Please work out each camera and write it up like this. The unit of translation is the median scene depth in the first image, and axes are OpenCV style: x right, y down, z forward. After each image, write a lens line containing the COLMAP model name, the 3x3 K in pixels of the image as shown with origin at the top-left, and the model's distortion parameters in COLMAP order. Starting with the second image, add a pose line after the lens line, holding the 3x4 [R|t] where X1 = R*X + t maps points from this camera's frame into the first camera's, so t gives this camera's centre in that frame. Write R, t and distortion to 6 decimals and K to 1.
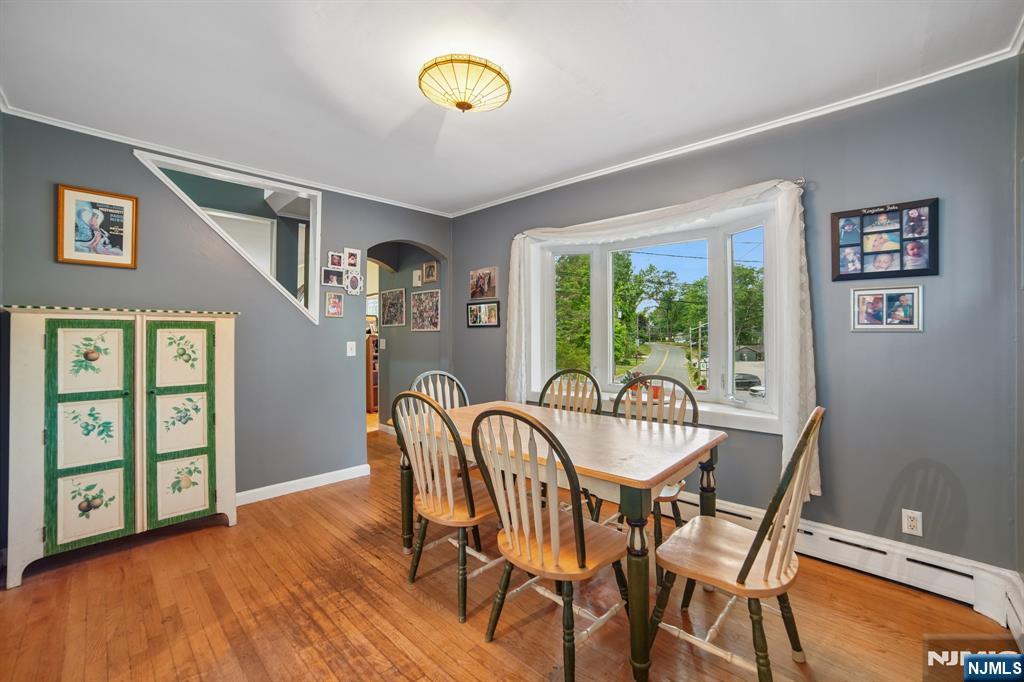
lens RADIAL K [[421.0, 0, 515.0], [0, 421.0, 339.2], [0, 0, 1]] dist [-0.098392, 0.036536]
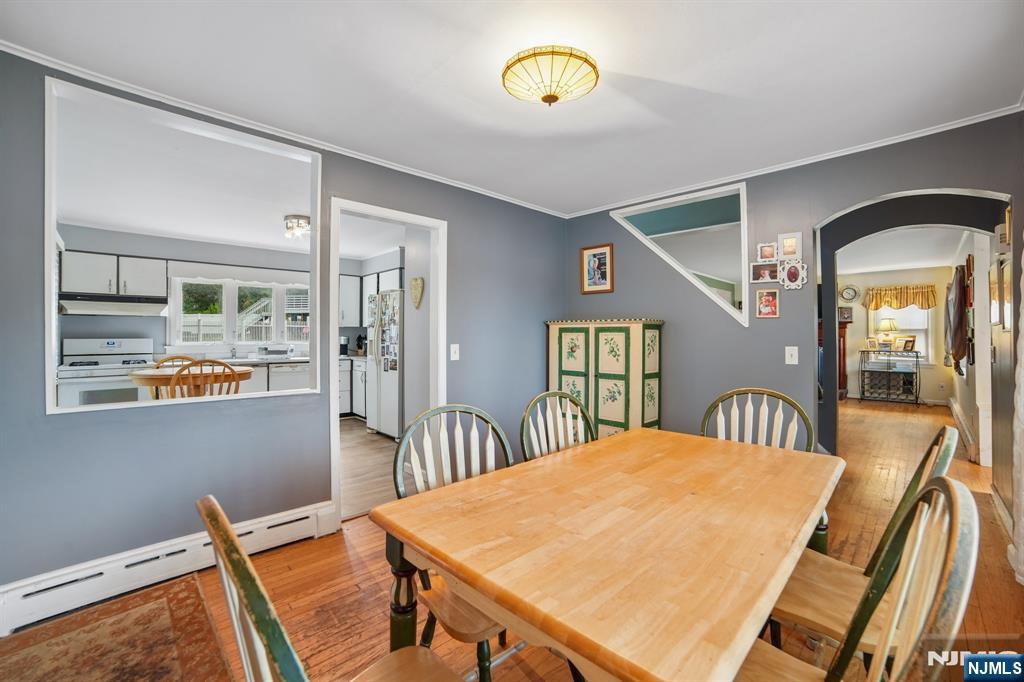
lens RADIAL K [[421.0, 0, 515.0], [0, 421.0, 339.2], [0, 0, 1]] dist [-0.098392, 0.036536]
pose [[-0.030302, 0.006866, -0.999517, 0.607498], [-0.017194, 0.999825, 0.007389, -0.007560], [0.999393, 0.017410, -0.030179, 0.695682]]
